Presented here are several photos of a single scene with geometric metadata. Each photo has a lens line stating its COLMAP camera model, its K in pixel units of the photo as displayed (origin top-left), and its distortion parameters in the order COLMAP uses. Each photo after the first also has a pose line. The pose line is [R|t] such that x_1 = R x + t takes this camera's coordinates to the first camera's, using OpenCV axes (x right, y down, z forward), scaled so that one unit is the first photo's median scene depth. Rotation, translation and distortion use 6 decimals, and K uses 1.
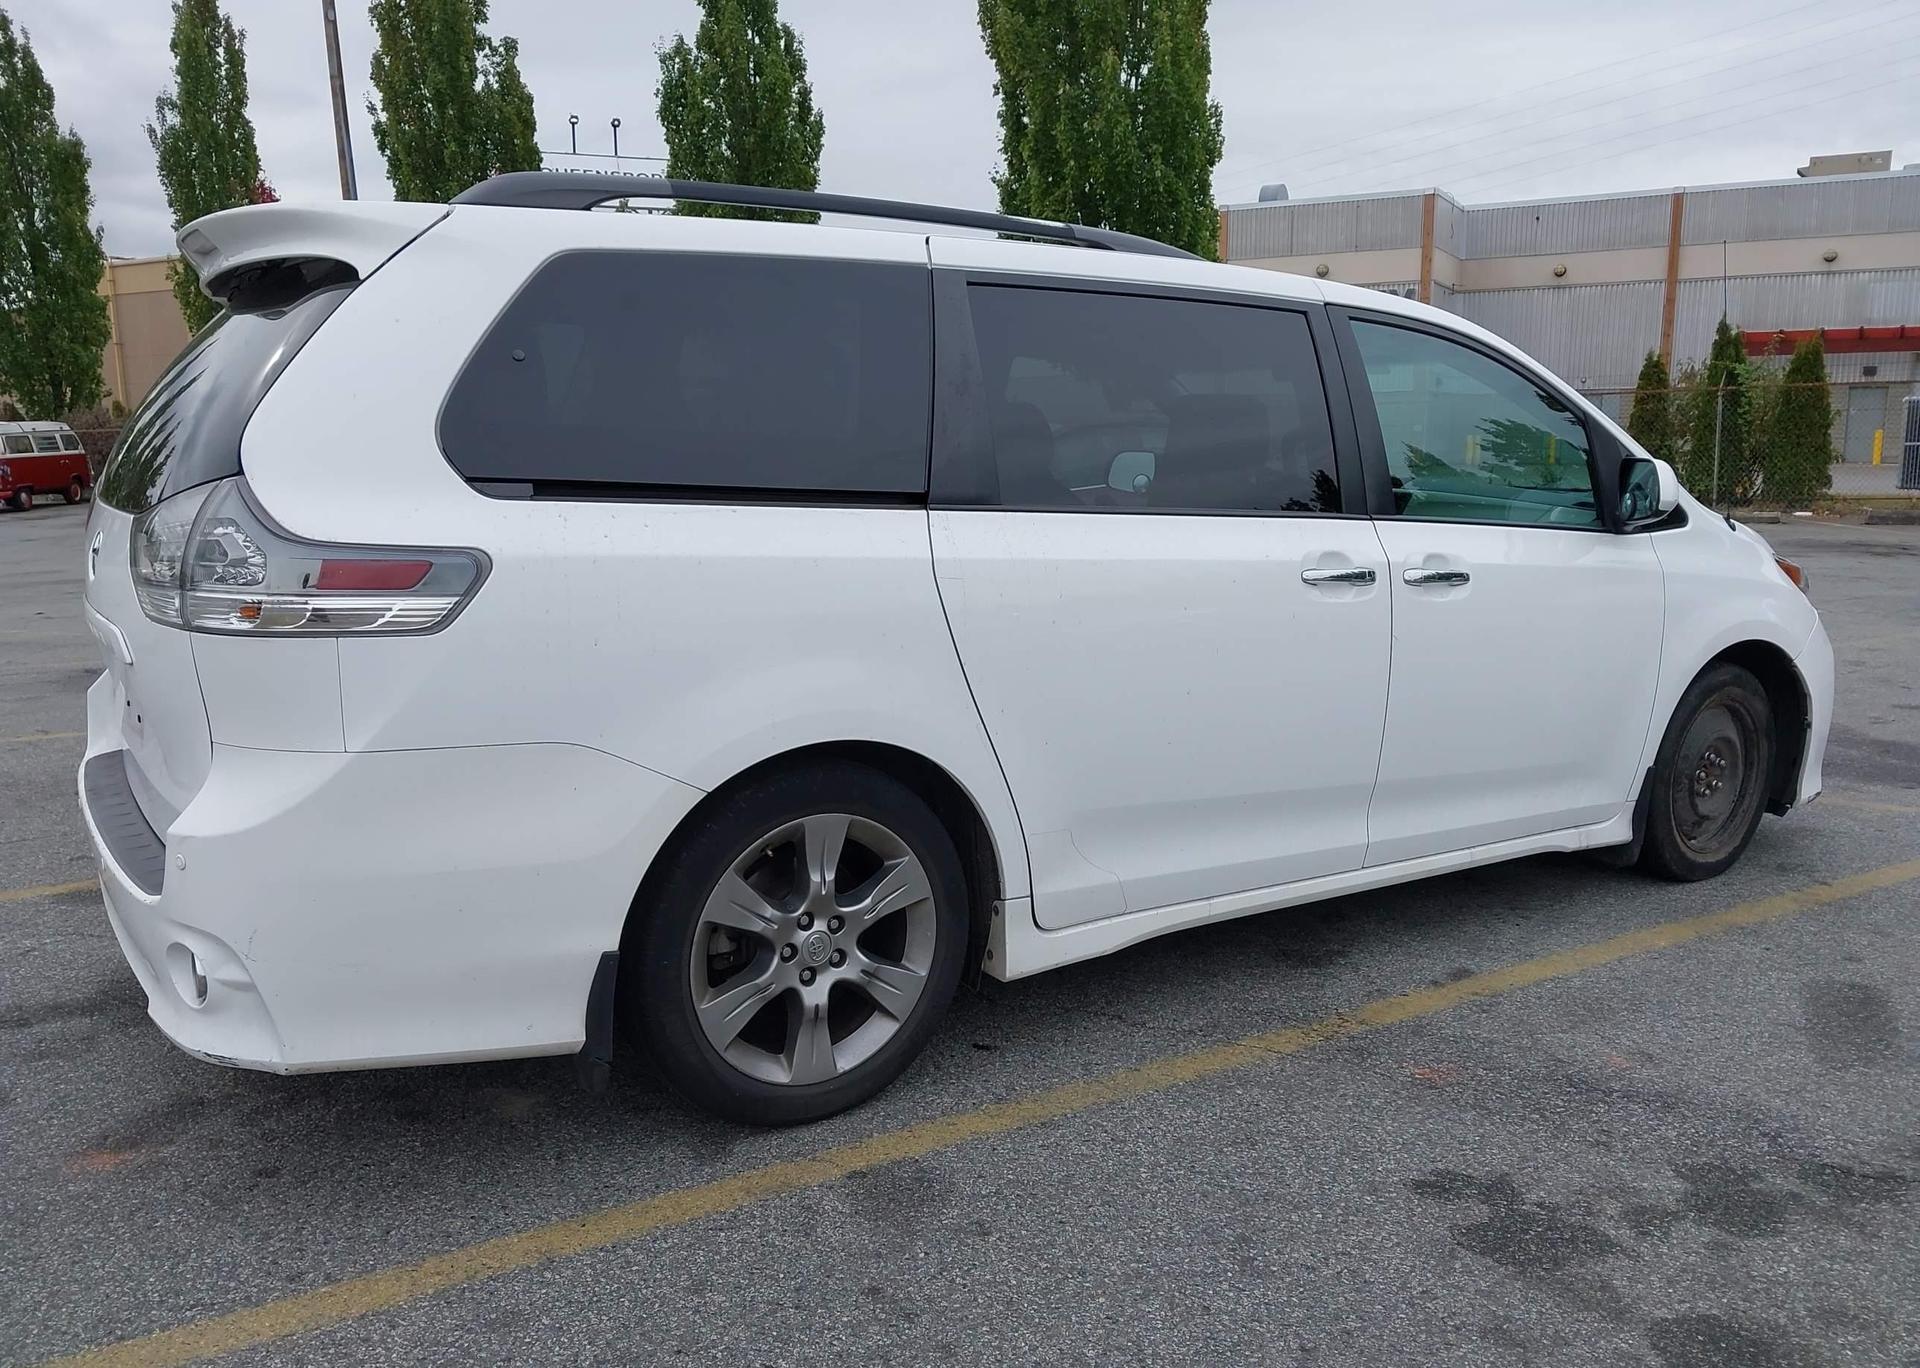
lens RADIAL K [[1521.1, 0, 973.4], [0, 1521.1, 683.4], [0, 0, 1]] dist [0.024379, -0.022724]
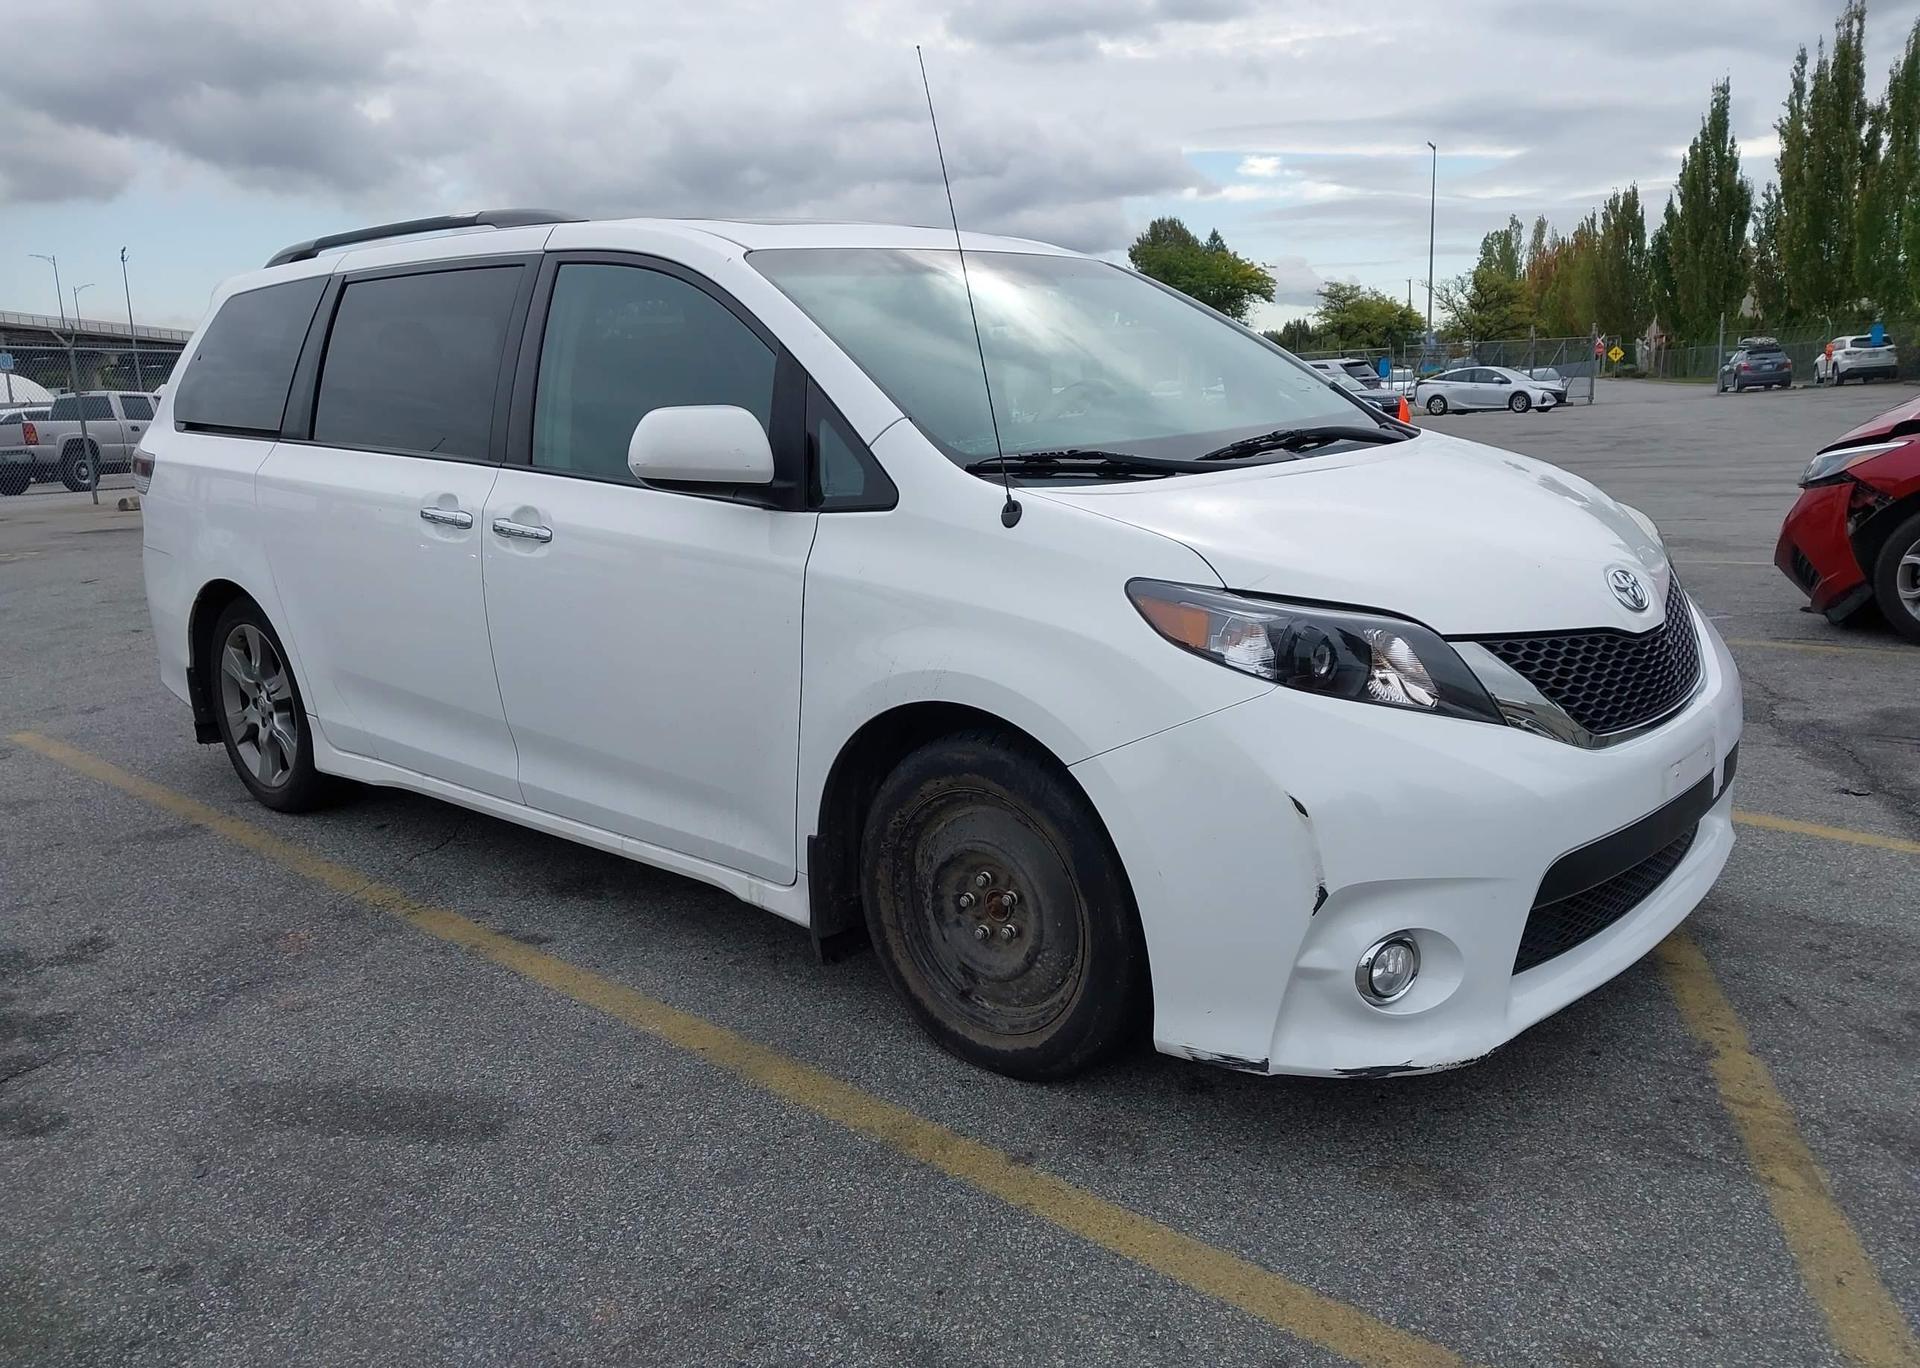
lens RADIAL K [[1525.1, 0, 972.8], [0, 1525.1, 689.3], [0, 0, 1]] dist [0.024450, -0.021429]
pose [[0.246145, 0.187211, -0.950981, 1.555465], [-0.115676, 0.979830, 0.162950, -0.191265], [0.962305, 0.069896, 0.262836, 1.211356]]
